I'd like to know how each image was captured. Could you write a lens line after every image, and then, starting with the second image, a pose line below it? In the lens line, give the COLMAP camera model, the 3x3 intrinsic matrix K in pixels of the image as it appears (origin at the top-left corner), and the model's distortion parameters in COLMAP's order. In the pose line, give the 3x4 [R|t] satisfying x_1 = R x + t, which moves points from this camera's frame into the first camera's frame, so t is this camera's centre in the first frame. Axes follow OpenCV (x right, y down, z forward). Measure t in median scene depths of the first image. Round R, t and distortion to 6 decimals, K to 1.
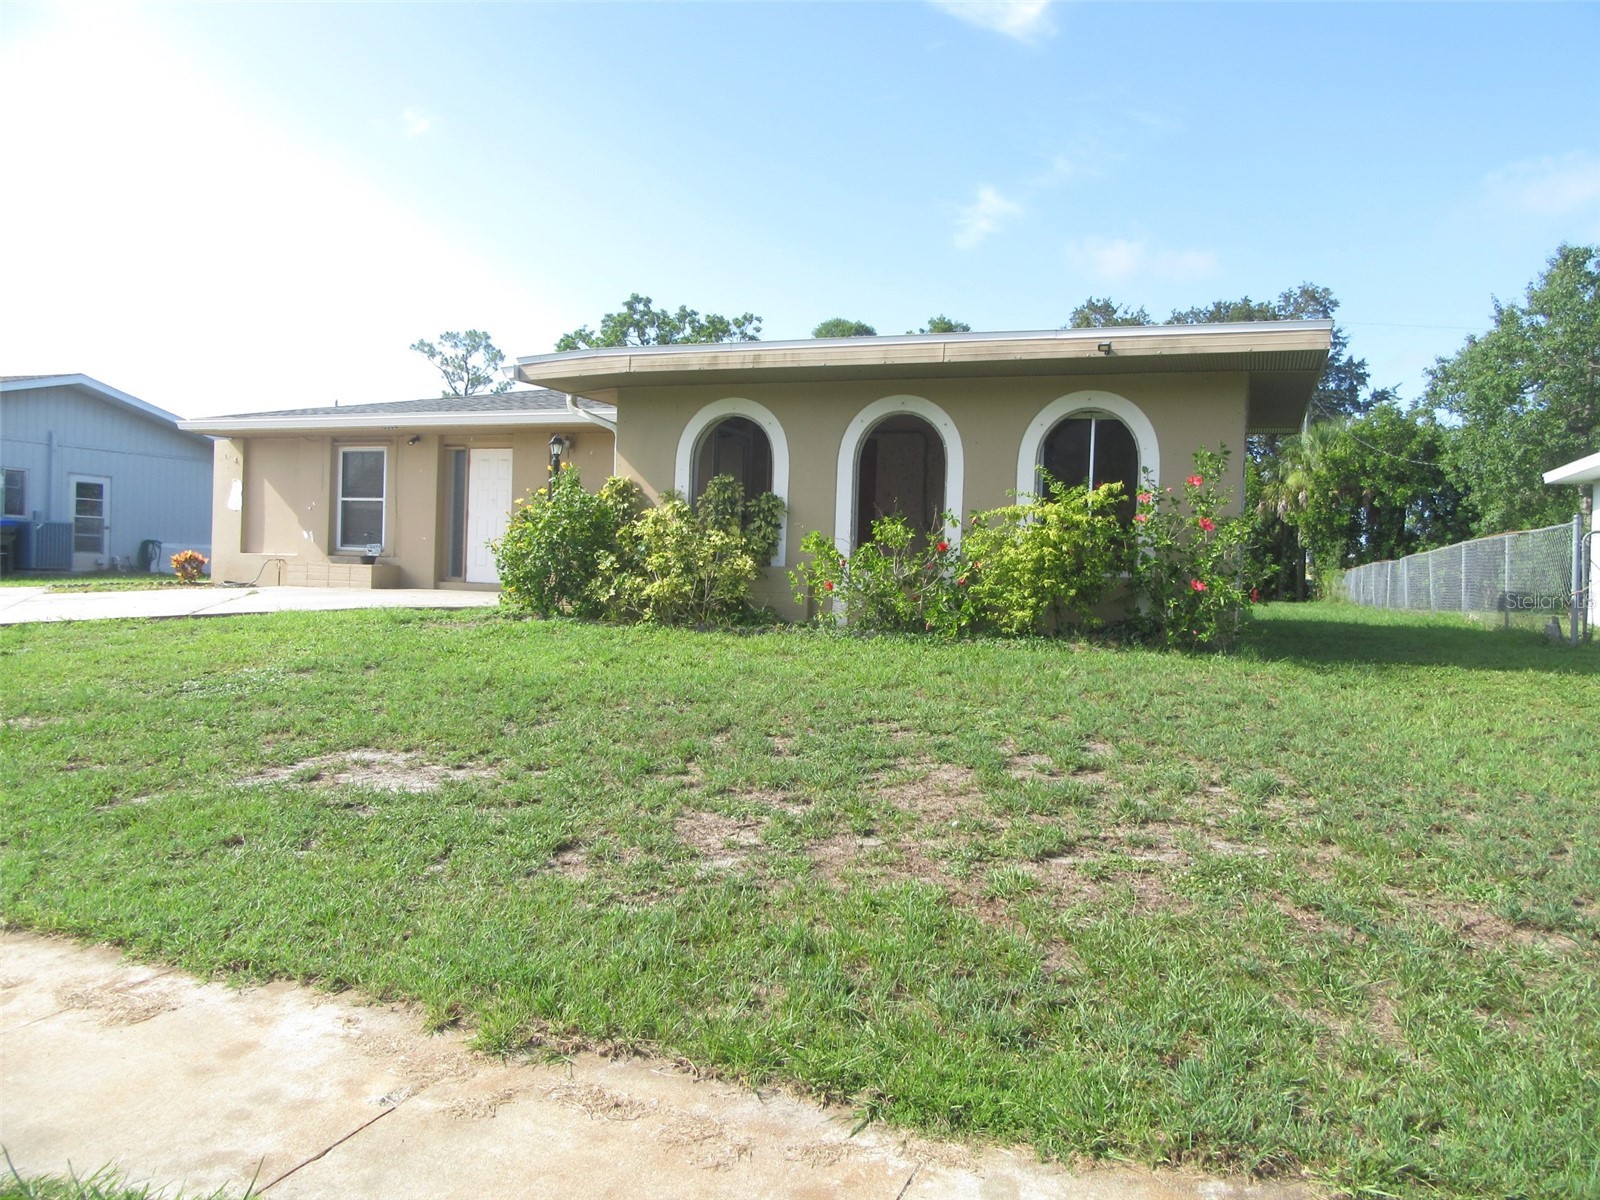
lens RADIAL K [[1205.4, 0, 809.1], [0, 1205.4, 586.0], [0, 0, 1]] dist [0.001755, 0.004992]
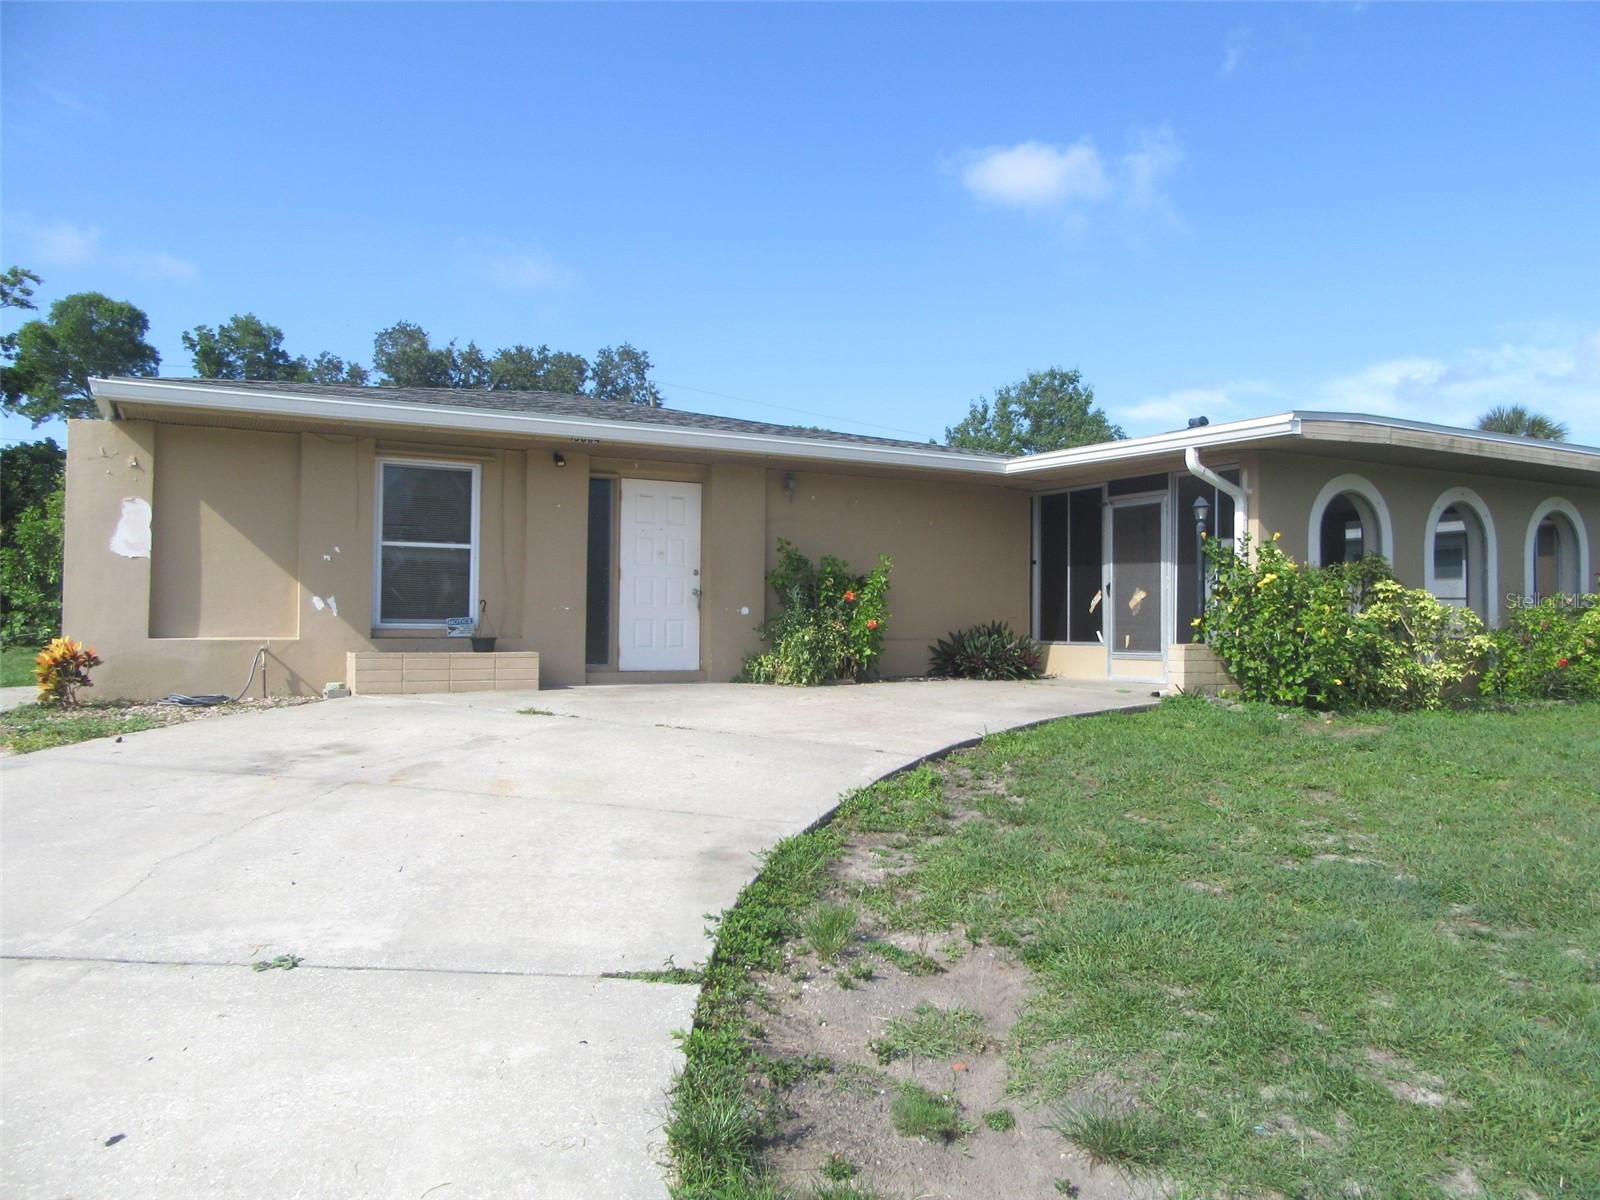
lens RADIAL K [[1205.4, 0, 809.1], [0, 1205.4, 586.0], [0, 0, 1]] dist [0.001755, 0.004992]
pose [[0.645802, -0.001965, 0.763502, -0.716147], [0.023321, 0.999581, -0.017153, -0.035836], [-0.763149, 0.028883, 0.645577, 0.455596]]
